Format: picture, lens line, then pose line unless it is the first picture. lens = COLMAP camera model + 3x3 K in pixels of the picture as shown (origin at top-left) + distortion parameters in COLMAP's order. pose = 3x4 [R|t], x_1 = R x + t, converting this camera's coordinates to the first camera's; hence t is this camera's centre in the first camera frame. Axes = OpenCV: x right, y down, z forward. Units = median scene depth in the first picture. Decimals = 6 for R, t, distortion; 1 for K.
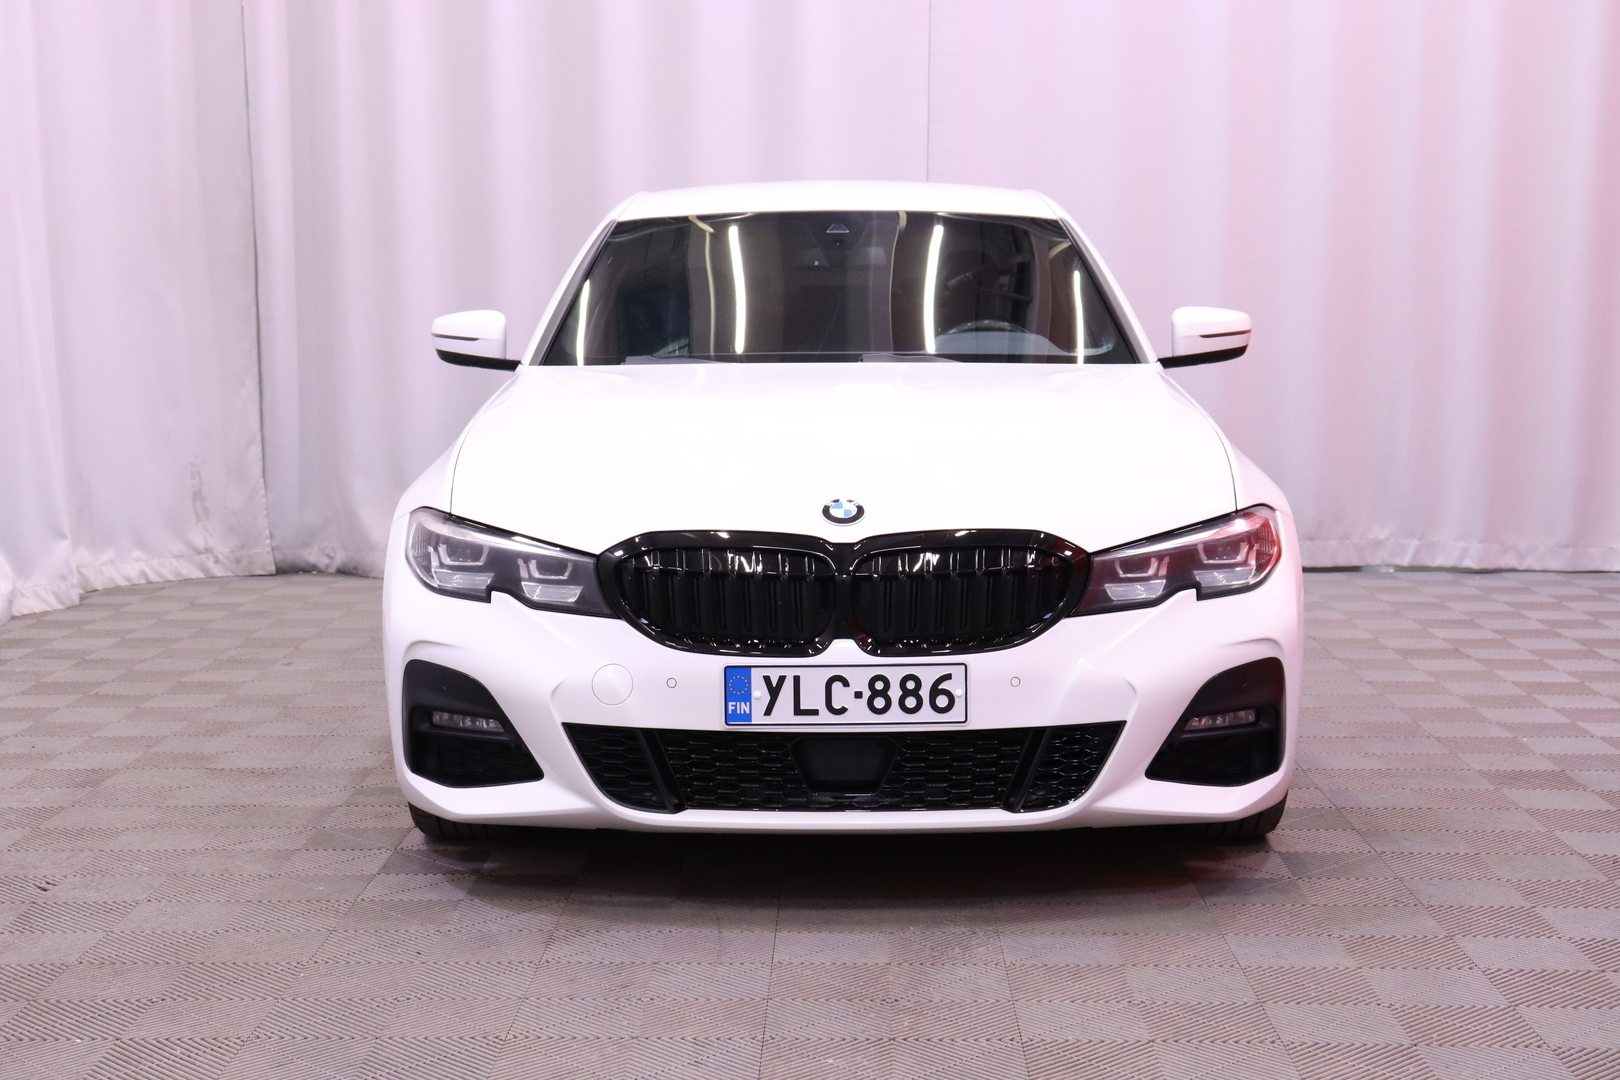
lens RADIAL K [[2503.3, 0, 810.0], [0, 2503.3, 540.0], [0, 0, 1]] dist [0.109911, 0.073967]
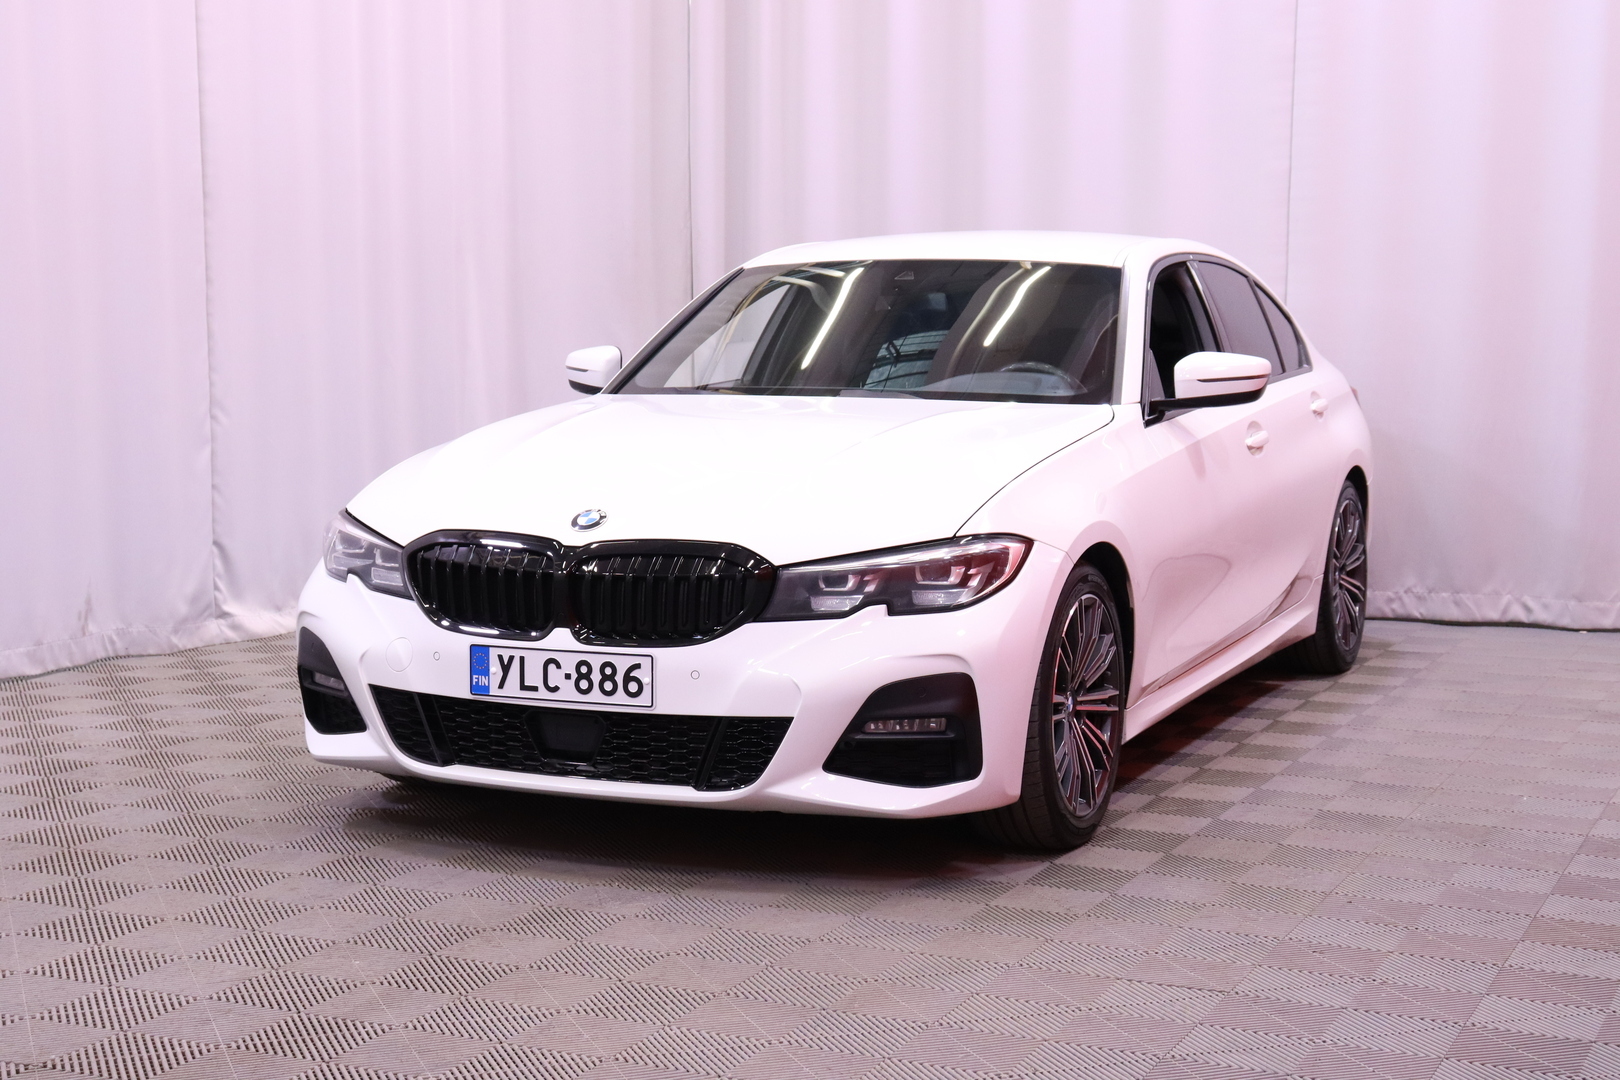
lens RADIAL K [[2503.3, 0, 810.0], [0, 2503.3, 540.0], [0, 0, 1]] dist [0.109911, 0.073967]
pose [[0.914714, 0.048326, -0.401202, 0.579379], [-0.054799, 0.998487, -0.004666, -0.002152], [0.400370, 0.026254, 0.915978, -0.023472]]
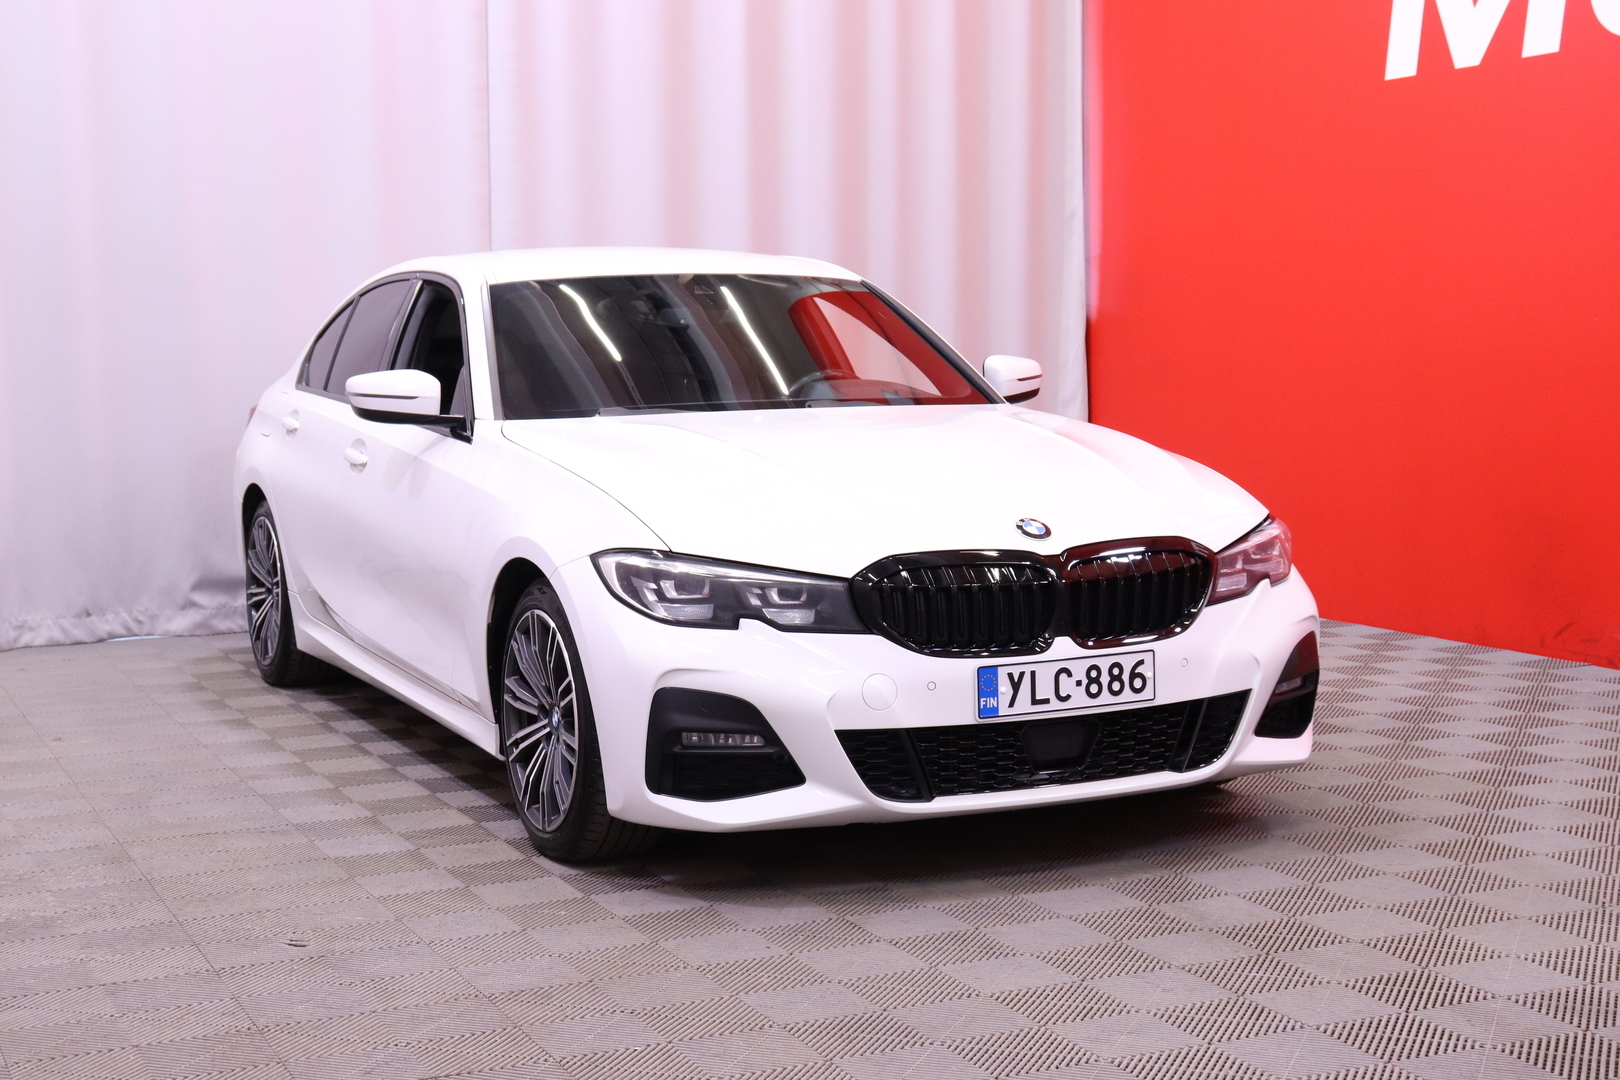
lens RADIAL K [[2487.3, 0, 878.1], [0, 2487.3, 536.7], [0, 0, 1]] dist [-0.083003, -0.051270]
pose [[0.890892, -0.050202, 0.451433, -0.578146], [0.061844, 0.998025, -0.011061, 0.000543], [-0.449986, 0.037773, 0.892237, 0.002988]]
